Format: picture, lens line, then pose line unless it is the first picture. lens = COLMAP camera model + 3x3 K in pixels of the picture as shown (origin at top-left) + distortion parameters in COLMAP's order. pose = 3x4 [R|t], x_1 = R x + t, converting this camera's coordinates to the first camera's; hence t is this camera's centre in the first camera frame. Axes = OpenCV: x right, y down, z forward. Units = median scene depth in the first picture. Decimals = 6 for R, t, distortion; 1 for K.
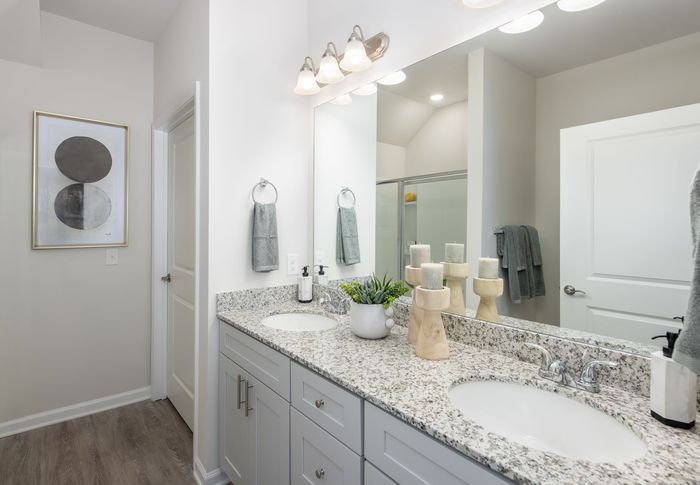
lens RADIAL K [[335.7, 0, 350.1], [0, 335.7, 225.7], [0, 0, 1]] dist [0.000499, -0.000162]
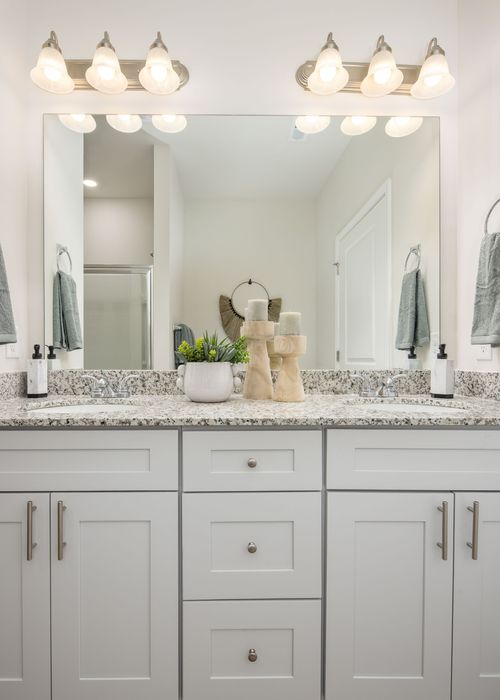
lens RADIAL K [[334.8, 0, 250.0], [0, 334.8, 350.0], [0, 0, 1]] dist [-0.000645, -0.000065]
pose [[0.660662, -0.013013, 0.750571, -0.588897], [0.000578, 0.999858, 0.016826, 0.201401], [-0.750683, -0.010682, 0.660576, 0.391396]]
